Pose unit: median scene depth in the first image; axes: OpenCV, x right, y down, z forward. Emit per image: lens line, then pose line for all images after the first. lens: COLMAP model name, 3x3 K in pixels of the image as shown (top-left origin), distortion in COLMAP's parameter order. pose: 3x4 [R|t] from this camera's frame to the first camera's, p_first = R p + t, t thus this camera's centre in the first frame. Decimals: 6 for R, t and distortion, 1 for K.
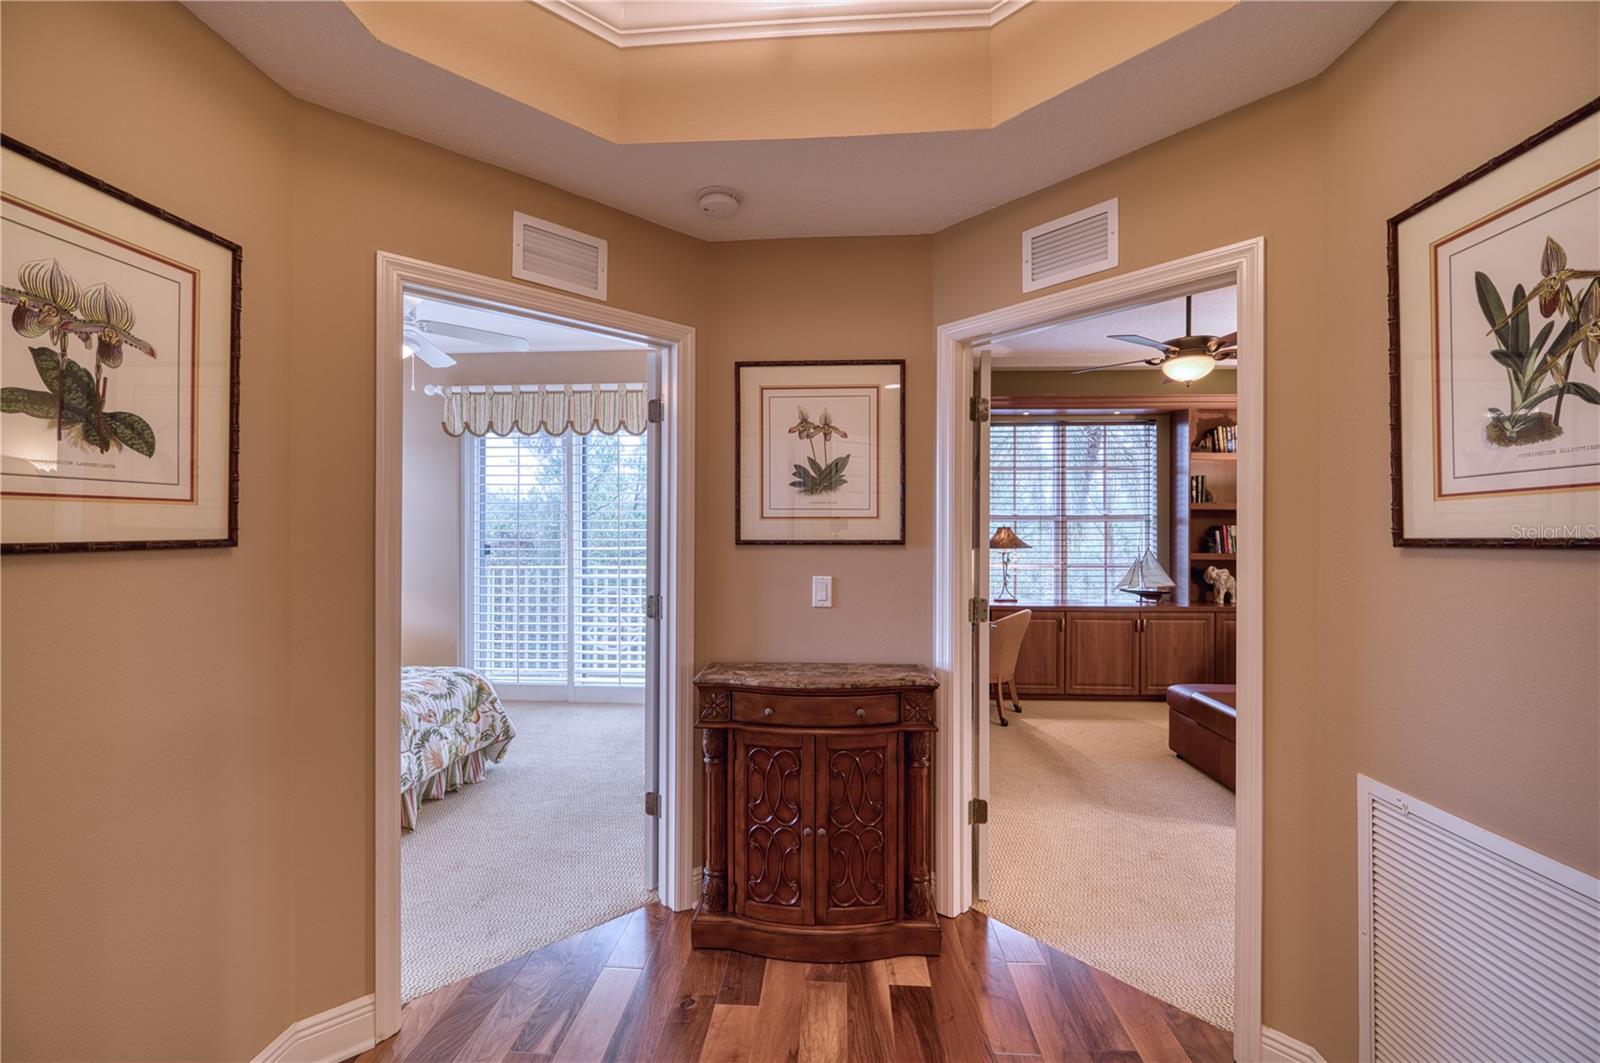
lens RADIAL K [[648.9, 0, 788.5], [0, 648.9, 530.2], [0, 0, 1]] dist [-0.017838, -0.004302]
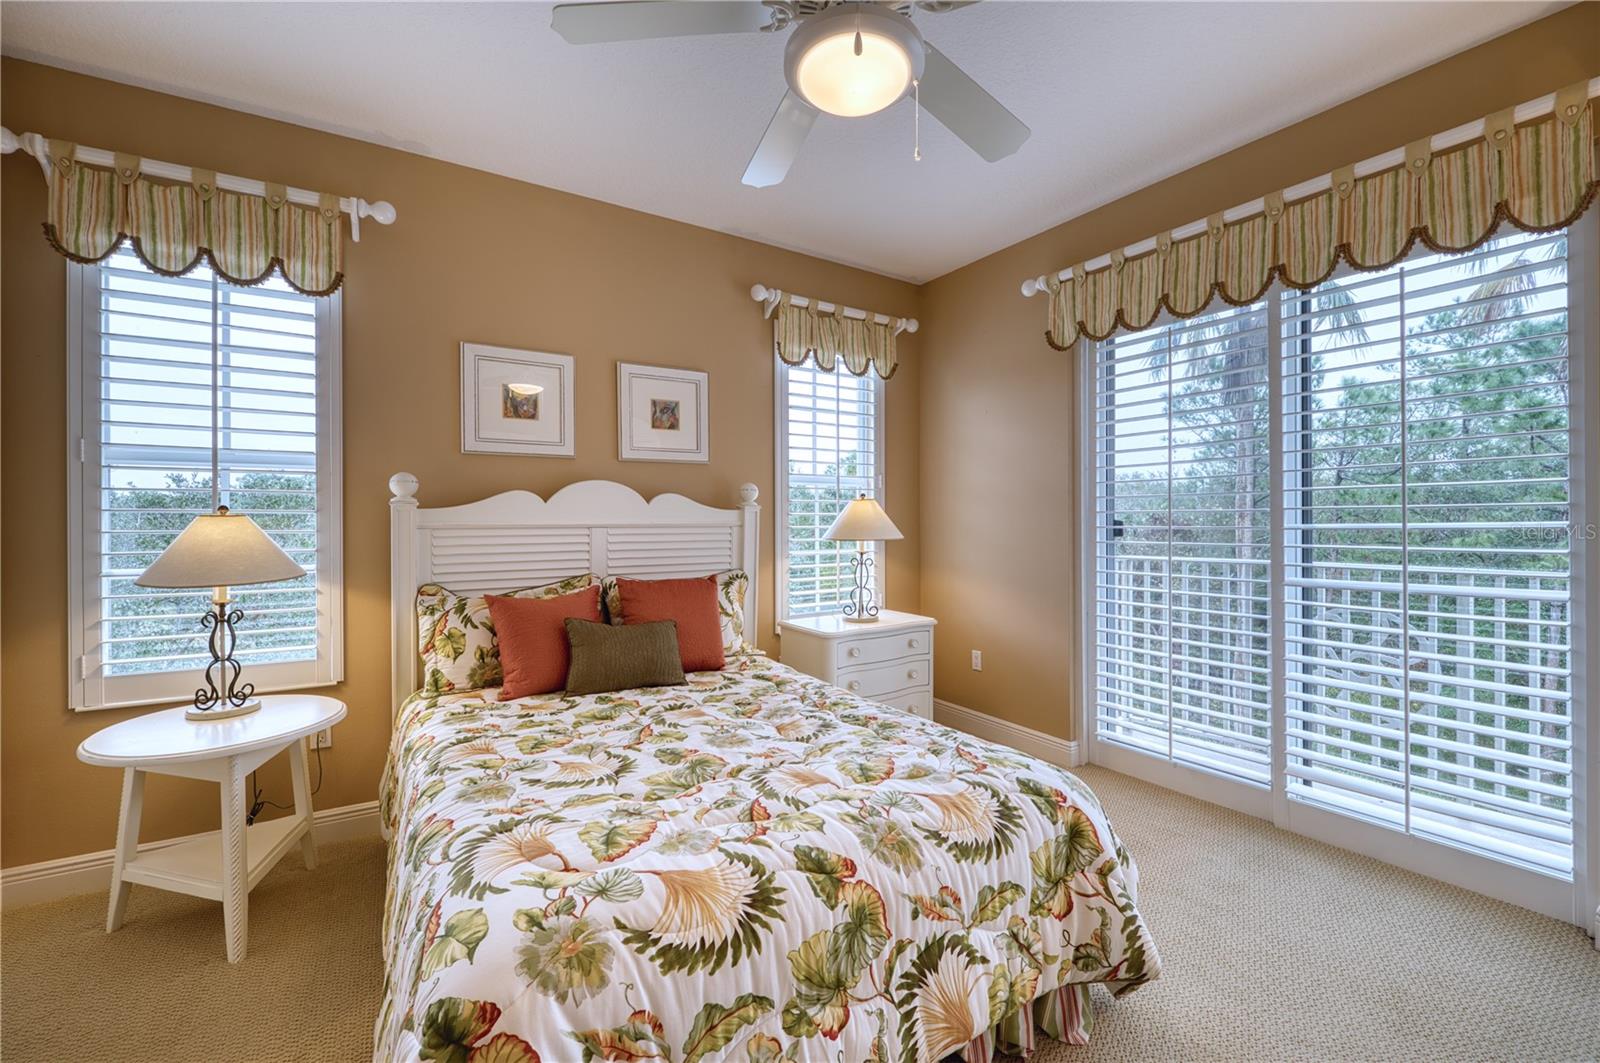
lens RADIAL K [[648.9, 0, 814.9], [0, 648.9, 525.0], [0, 0, 1]] dist [-0.017838, -0.004302]
pose [[0.623759, 0.000001, -0.781617, -0.255108], [0.001680, 0.999998, 0.001343, 0.040137], [0.781615, -0.002151, 0.623757, 0.606201]]
